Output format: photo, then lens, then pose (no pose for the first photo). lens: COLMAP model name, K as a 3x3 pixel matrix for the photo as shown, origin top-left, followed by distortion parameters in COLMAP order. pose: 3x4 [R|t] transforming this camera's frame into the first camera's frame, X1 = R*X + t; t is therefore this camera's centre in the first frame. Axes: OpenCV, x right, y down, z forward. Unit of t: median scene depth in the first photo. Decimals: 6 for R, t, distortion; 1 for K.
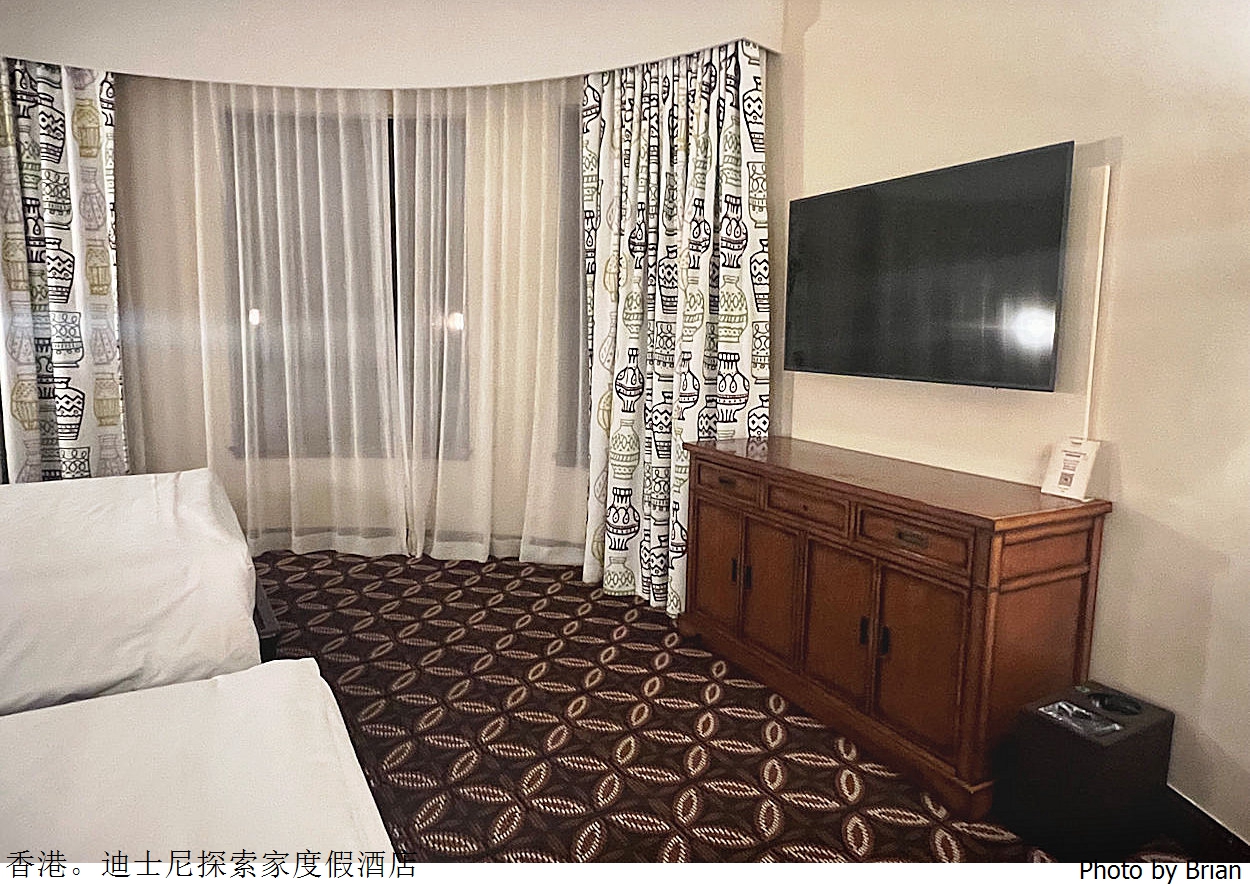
lens RADIAL K [[787.6, 0, 625.6], [0, 787.6, 440.7], [0, 0, 1]] dist [-0.008138, 0.005520]
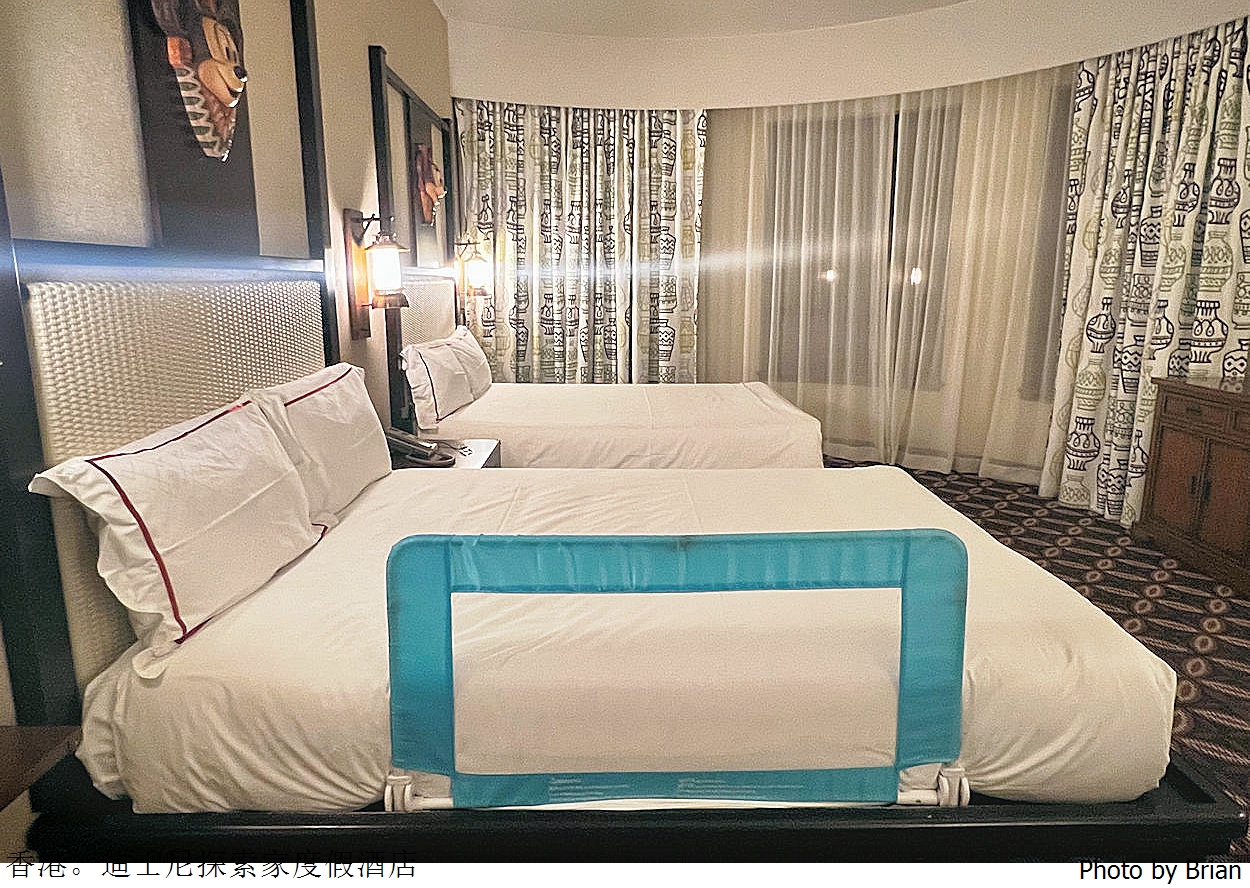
lens RADIAL K [[787.6, 0, 616.6], [0, 787.6, 437.0], [0, 0, 1]] dist [-0.008138, 0.005520]
pose [[0.866695, 0.079799, -0.492415, -0.031173], [-0.054725, 0.996374, 0.065147, 0.051824], [0.495828, -0.029515, 0.867919, -0.372727]]
